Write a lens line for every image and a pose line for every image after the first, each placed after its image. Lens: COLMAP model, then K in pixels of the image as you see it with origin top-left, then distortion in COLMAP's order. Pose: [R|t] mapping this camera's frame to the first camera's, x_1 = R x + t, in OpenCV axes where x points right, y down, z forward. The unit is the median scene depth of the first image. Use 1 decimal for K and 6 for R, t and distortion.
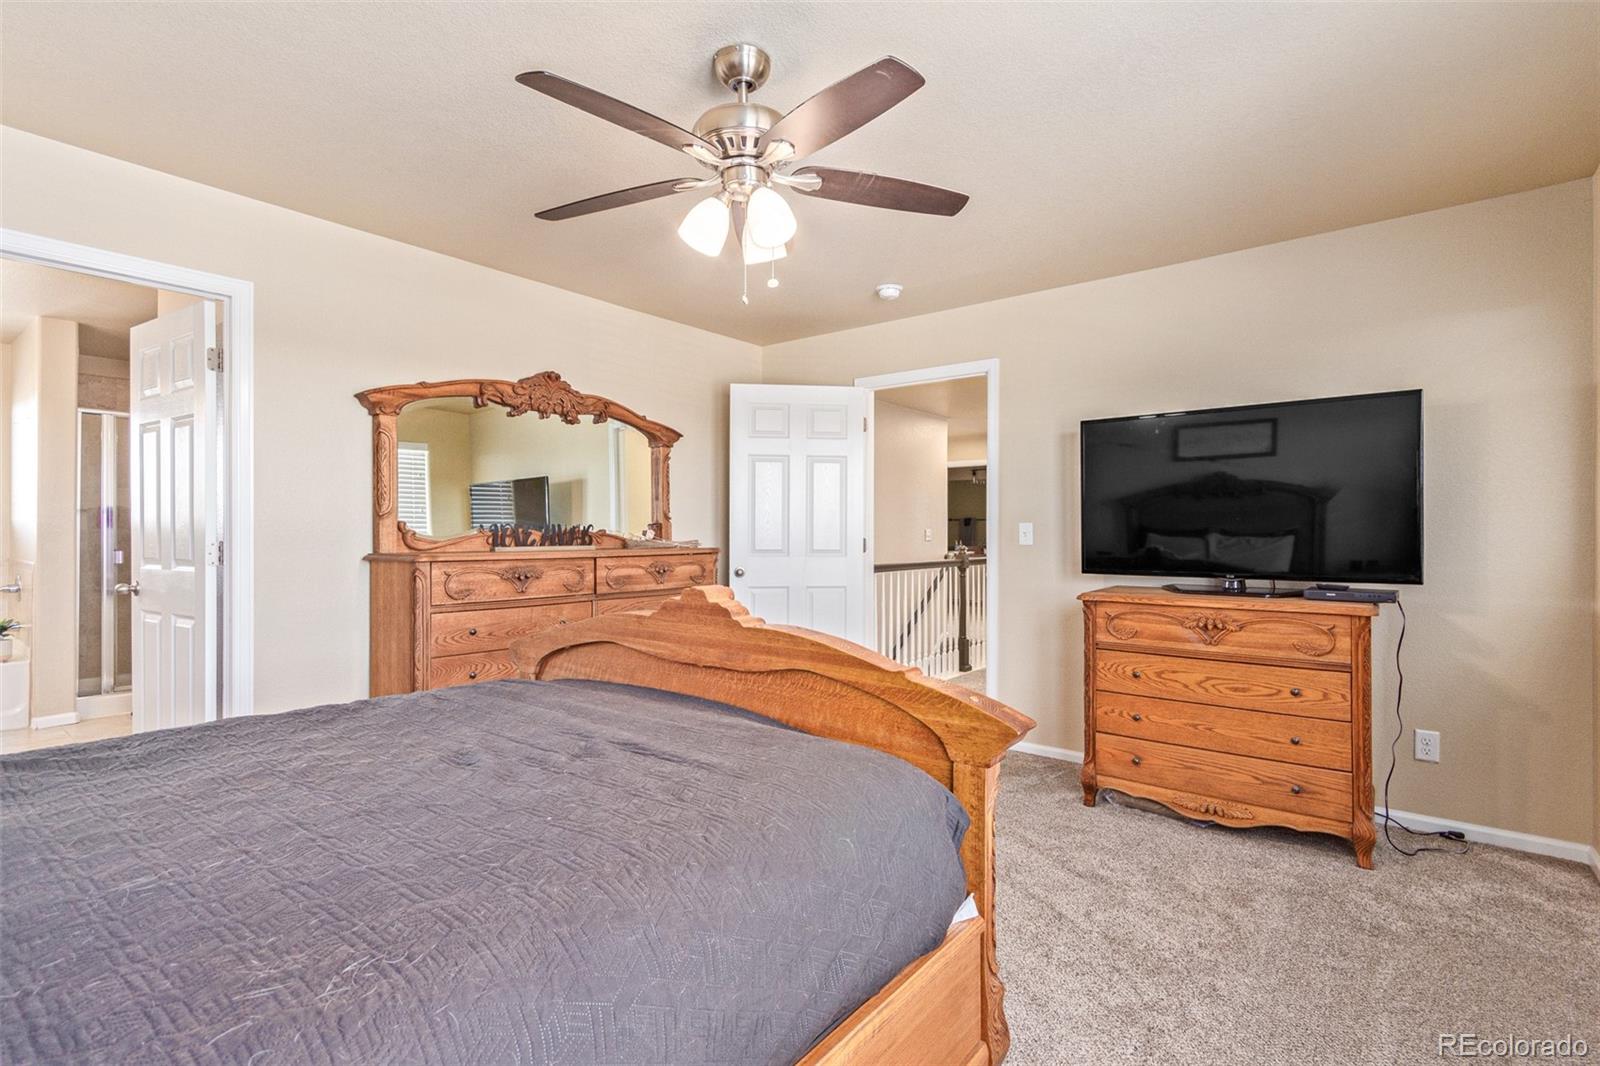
lens RADIAL K [[749.1, 0, 791.8], [0, 749.1, 527.4], [0, 0, 1]] dist [0.002260, -0.000567]
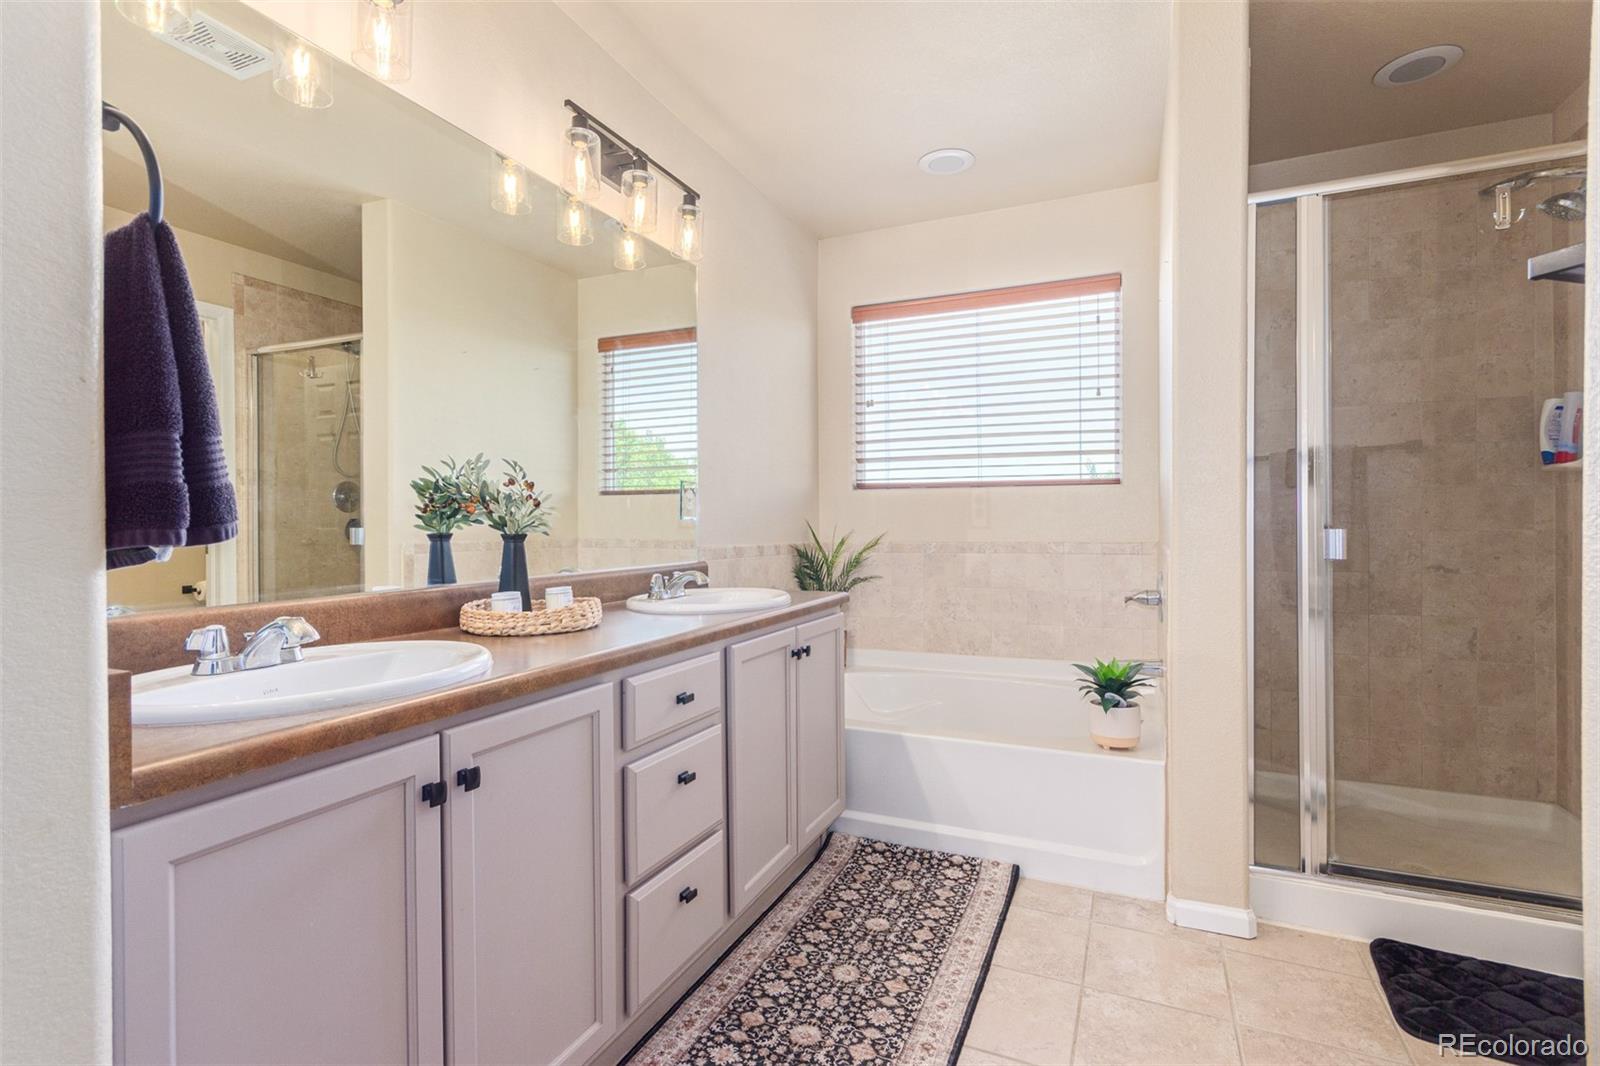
lens RADIAL K [[749.1, 0, 794.8], [0, 749.1, 523.9], [0, 0, 1]] dist [0.002260, -0.000567]
pose [[0.231038, 0.000648, -0.972945, -0.574359], [0.011217, 0.999932, 0.003330, 0.024280], [0.972880, -0.011682, 0.231015, 0.625550]]
